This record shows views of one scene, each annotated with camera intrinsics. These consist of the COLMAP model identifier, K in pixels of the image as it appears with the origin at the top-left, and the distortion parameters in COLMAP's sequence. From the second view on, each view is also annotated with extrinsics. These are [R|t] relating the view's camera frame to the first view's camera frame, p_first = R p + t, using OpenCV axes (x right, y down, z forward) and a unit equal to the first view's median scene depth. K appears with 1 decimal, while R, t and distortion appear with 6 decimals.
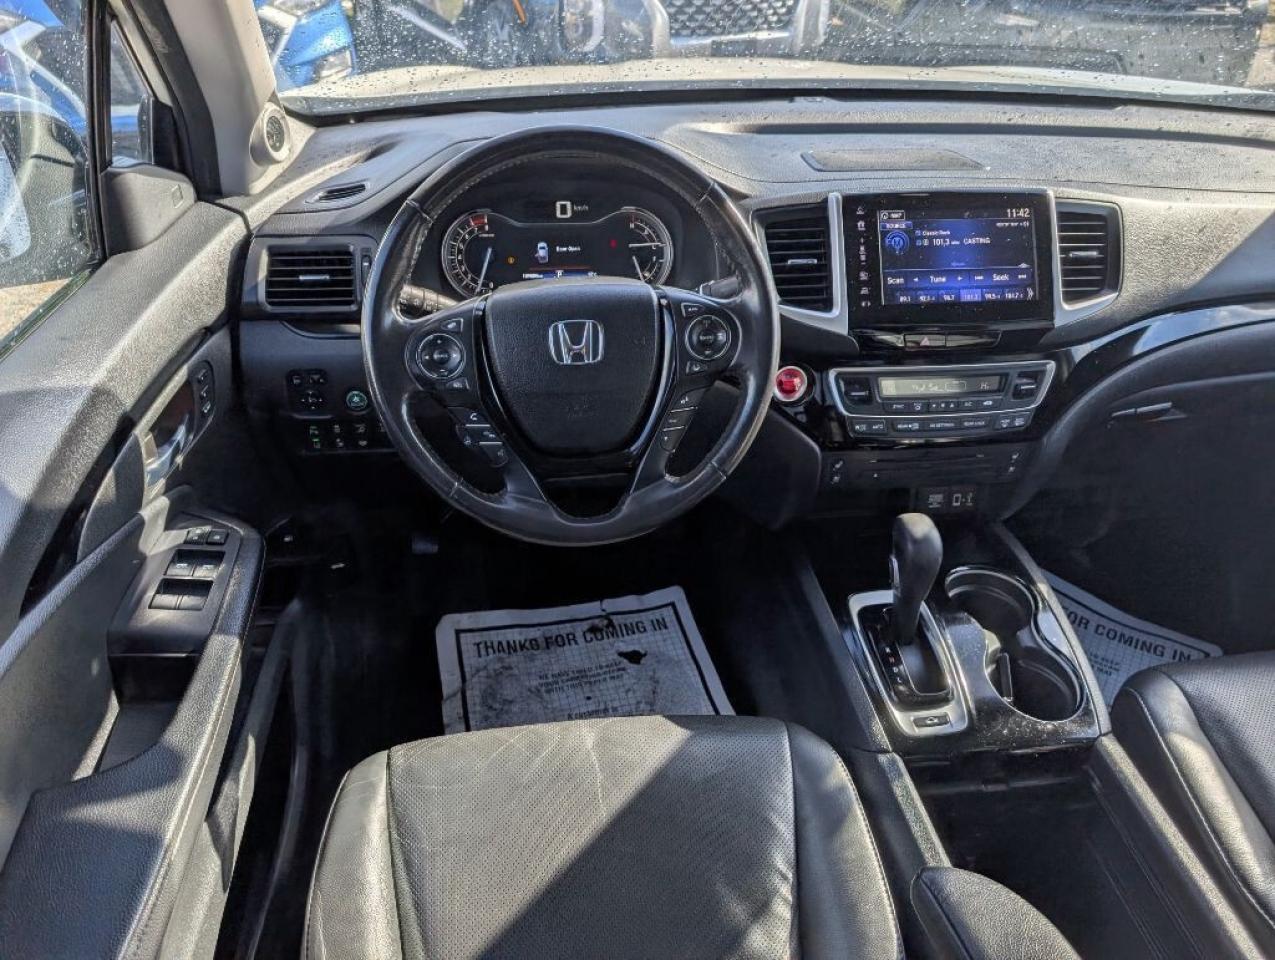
lens RADIAL K [[894.1, 0, 637.5], [0, 894.1, 480.0], [0, 0, 1]] dist [0.006378, -0.001564]
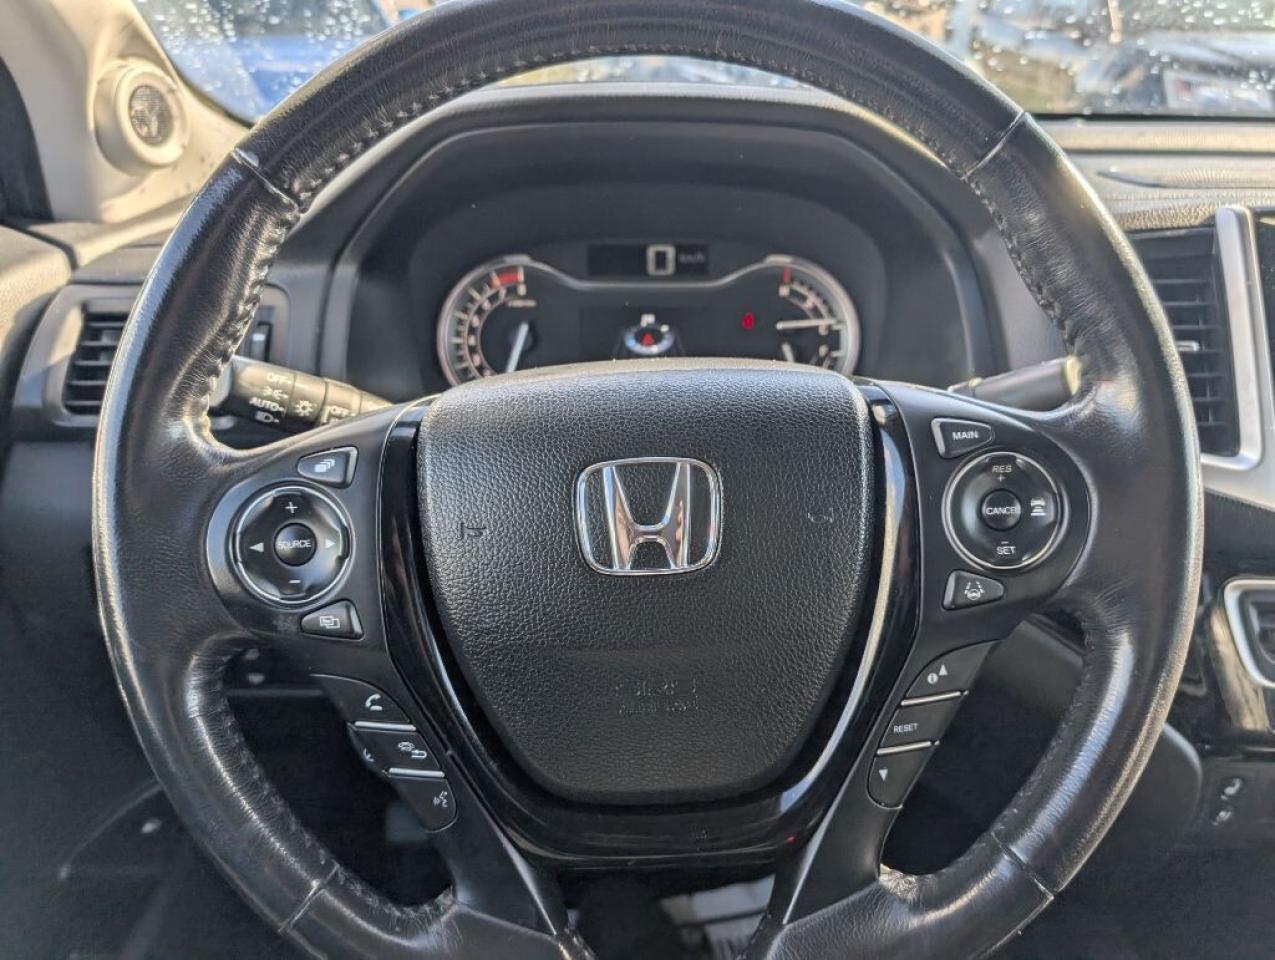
lens RADIAL K [[1029.9, 0, 637.5], [0, 1029.9, 480.0], [0, 0, 1]] dist [0.101963, -0.000275]
pose [[0.991897, 0.025874, -0.124386, -0.019030], [-0.044595, 0.987653, -0.150177, -0.098354], [0.118964, 0.154507, 0.980803, 0.544347]]
